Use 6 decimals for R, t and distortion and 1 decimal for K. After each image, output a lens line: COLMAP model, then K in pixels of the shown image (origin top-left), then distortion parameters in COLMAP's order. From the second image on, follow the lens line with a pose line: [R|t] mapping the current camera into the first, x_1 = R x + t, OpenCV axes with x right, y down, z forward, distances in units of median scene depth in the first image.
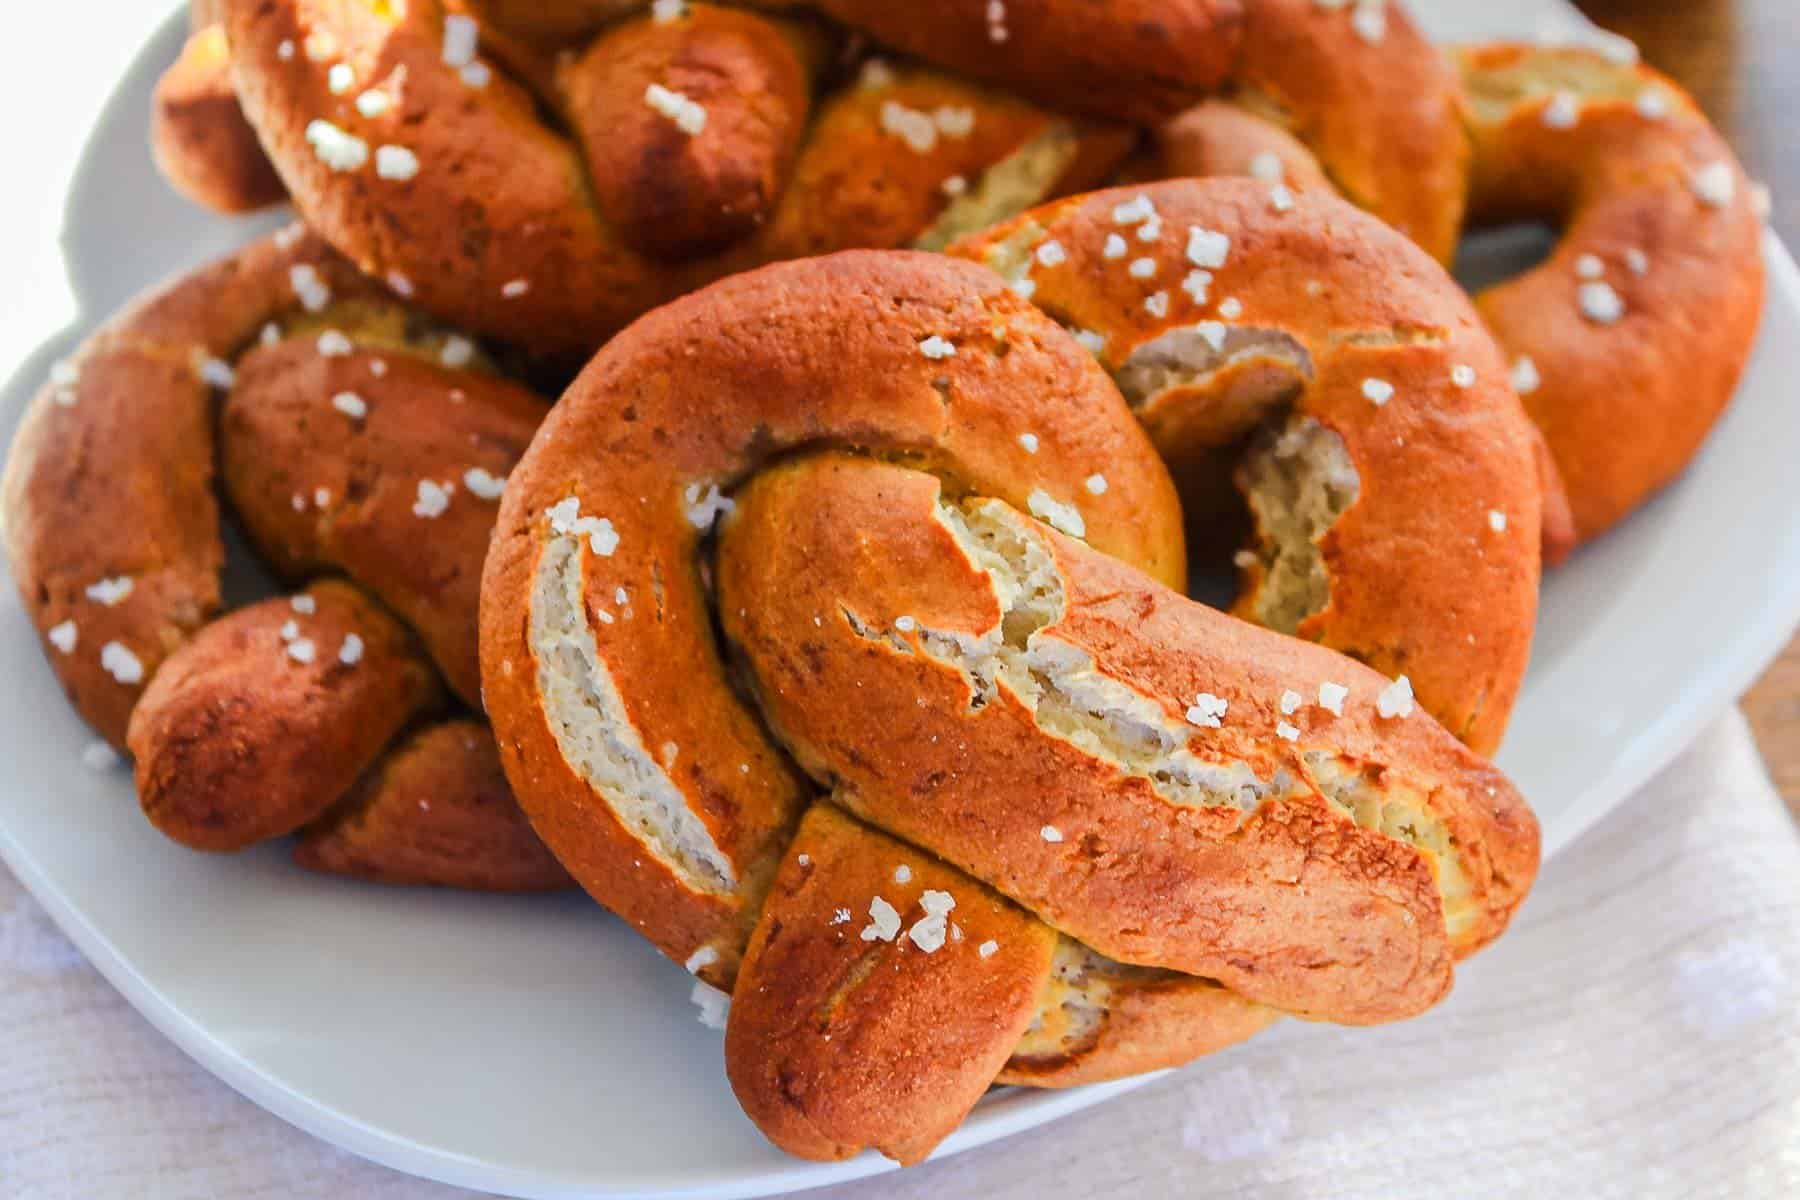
lens RADIAL K [[3736.8, 0, 927.3], [0, 3736.8, 658.8], [0, 0, 1]] dist [0.075249, 0.000000]
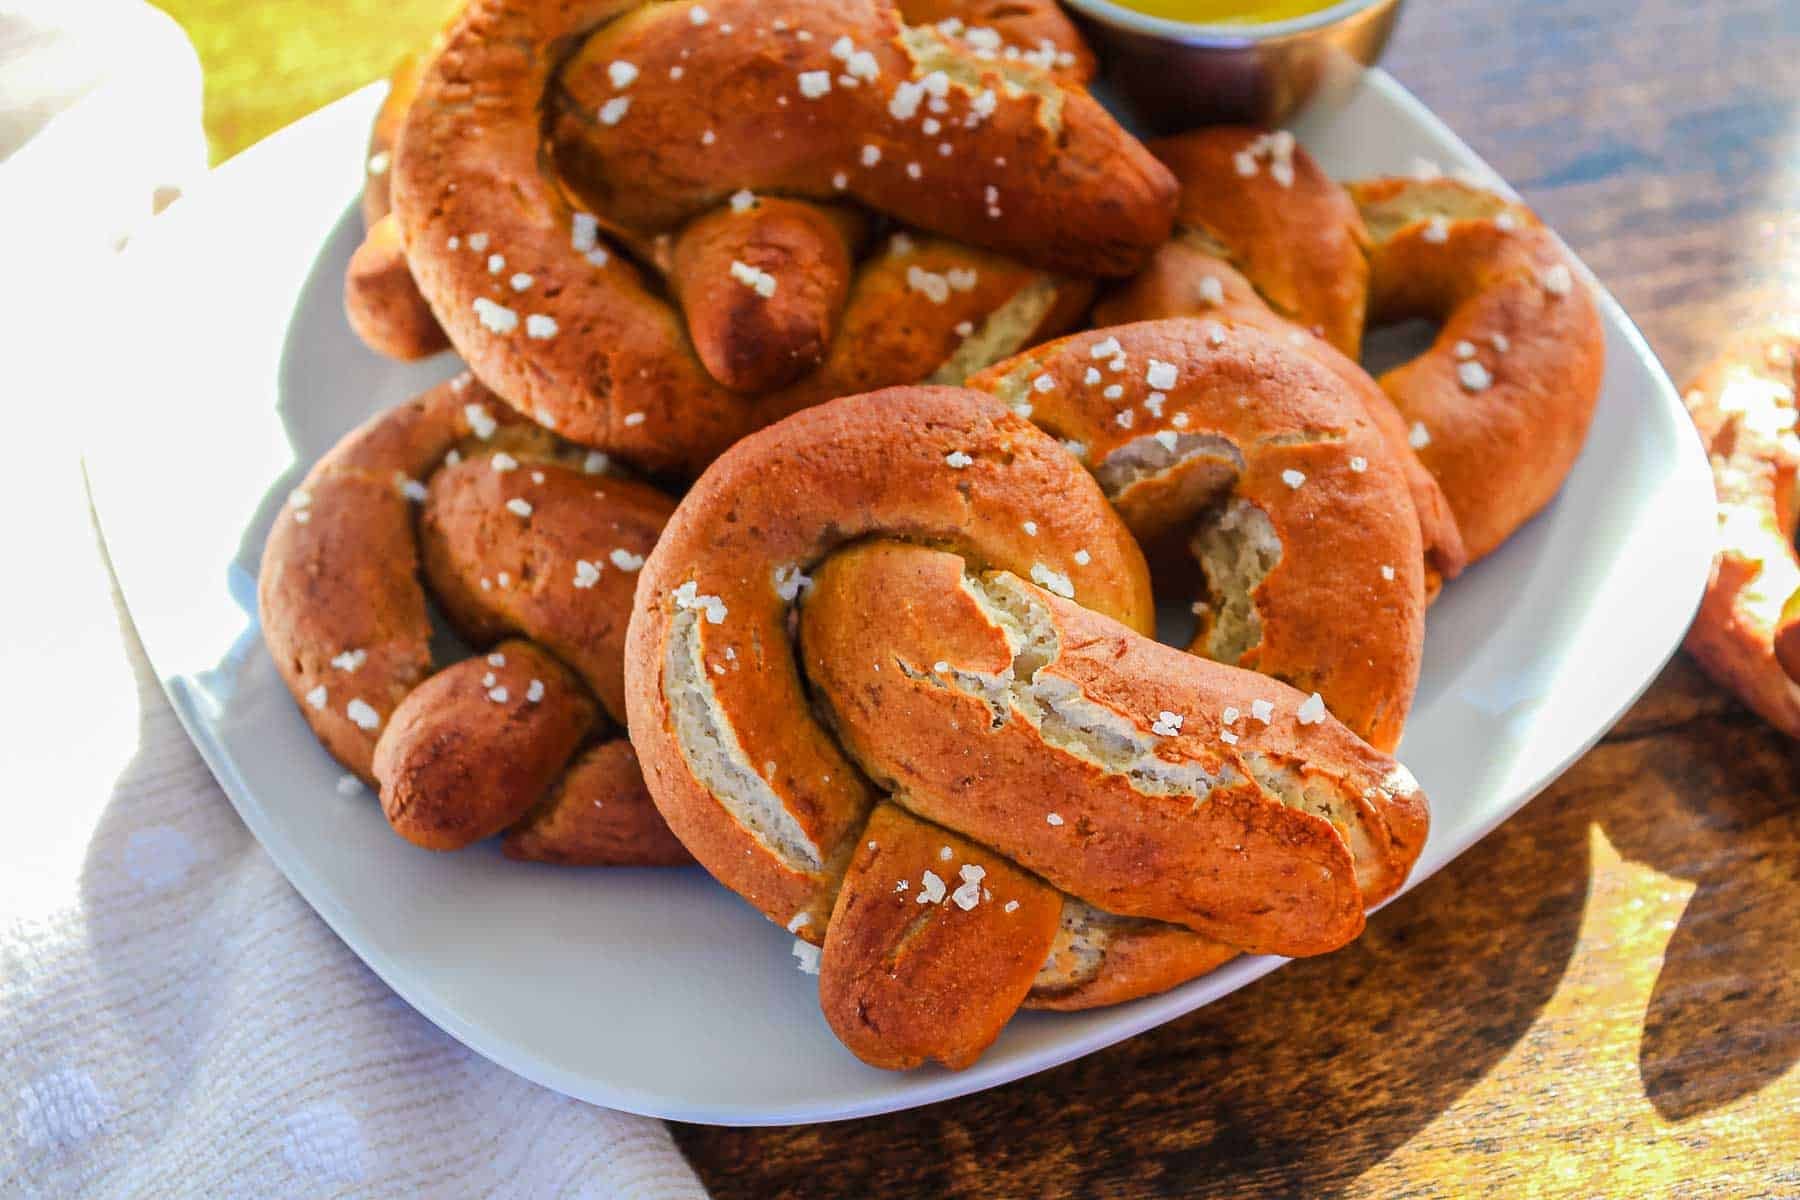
lens RADIAL K [[3736.8, 0, 906.8], [0, 3736.8, 620.5], [0, 0, 1]] dist [0.075249, 0.000000]
pose [[0.999088, -0.034675, -0.024924, 0.015238], [0.034251, 0.999265, -0.017214, -0.003296], [0.025503, 0.016344, 0.999541, -0.337632]]
